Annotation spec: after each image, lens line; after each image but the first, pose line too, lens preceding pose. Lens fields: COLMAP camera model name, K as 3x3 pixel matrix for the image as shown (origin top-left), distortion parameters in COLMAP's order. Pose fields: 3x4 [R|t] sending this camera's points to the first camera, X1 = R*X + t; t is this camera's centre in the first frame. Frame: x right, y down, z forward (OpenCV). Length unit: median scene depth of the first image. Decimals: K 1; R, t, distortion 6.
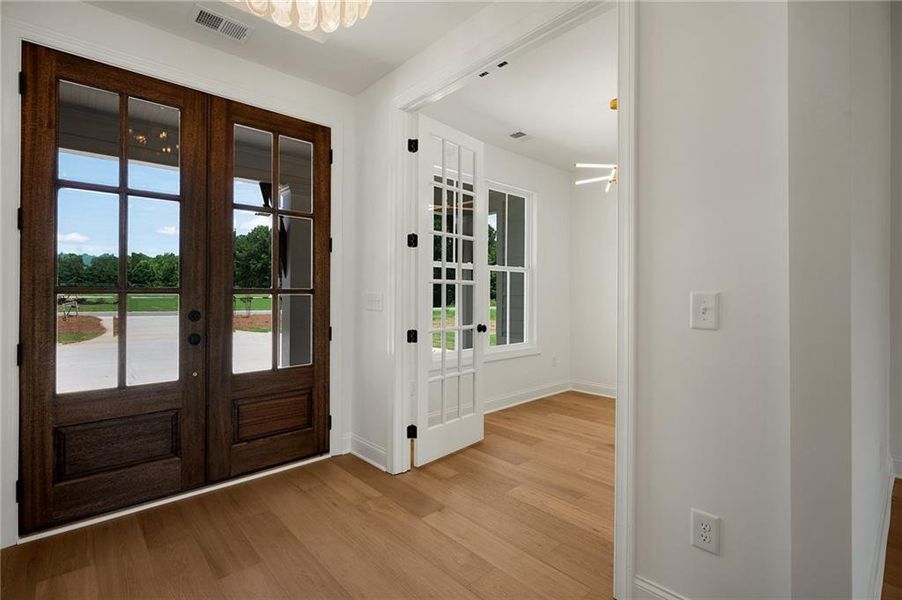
lens RADIAL K [[412.3, 0, 441.4], [0, 412.3, 292.4], [0, 0, 1]] dist [-0.003067, -0.000035]
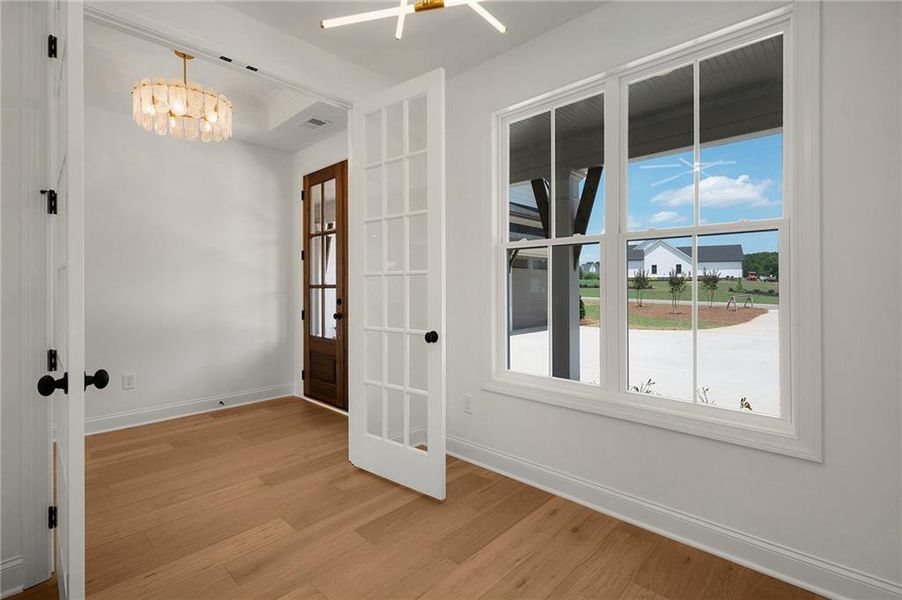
lens RADIAL K [[419.0, 0, 482.6], [0, 419.0, 280.0], [0, 0, 1]] dist [0.000134, 0.000277]
pose [[0.118192, -0.000617, -0.992991, 1.032949], [0.014046, 0.999901, 0.001050, -0.024506], [0.992891, -0.014072, 0.118189, 1.241237]]
